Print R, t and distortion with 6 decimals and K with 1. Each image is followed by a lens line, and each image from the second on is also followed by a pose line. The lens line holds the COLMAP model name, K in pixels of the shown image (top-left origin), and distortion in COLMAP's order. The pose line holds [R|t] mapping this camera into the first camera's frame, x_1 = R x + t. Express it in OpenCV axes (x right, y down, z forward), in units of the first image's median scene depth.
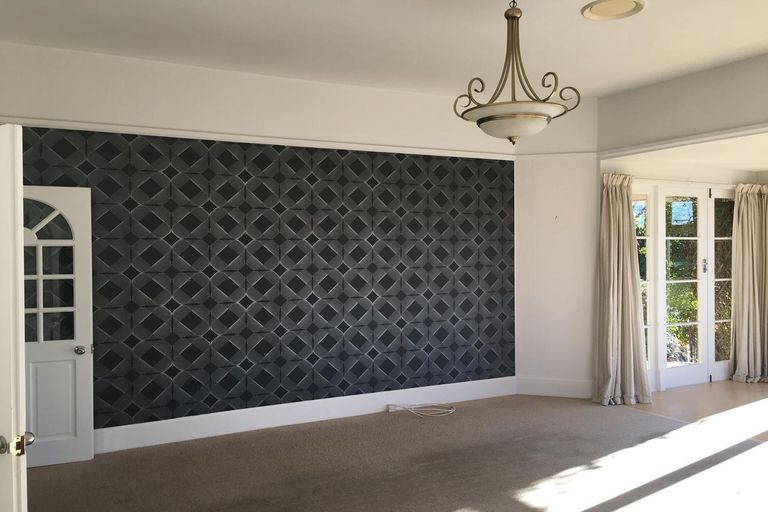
lens RADIAL K [[638.3, 0, 383.1], [0, 638.3, 253.7], [0, 0, 1]] dist [0.060667, -0.095079]
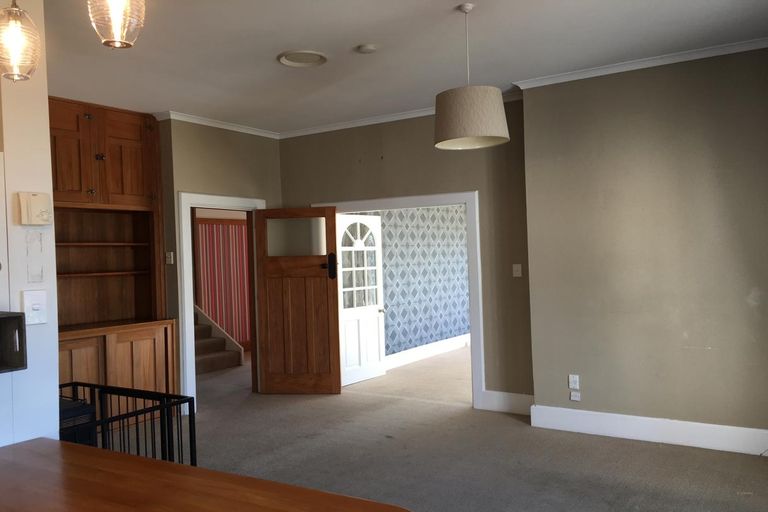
lens RADIAL K [[638.3, 0, 382.5], [0, 638.3, 254.8], [0, 0, 1]] dist [0.060667, -0.095079]
pose [[0.905093, -0.033137, 0.423920, -1.111859], [0.040251, 0.999159, -0.007834, 0.013445], [-0.423304, 0.024154, 0.905666, -0.521257]]
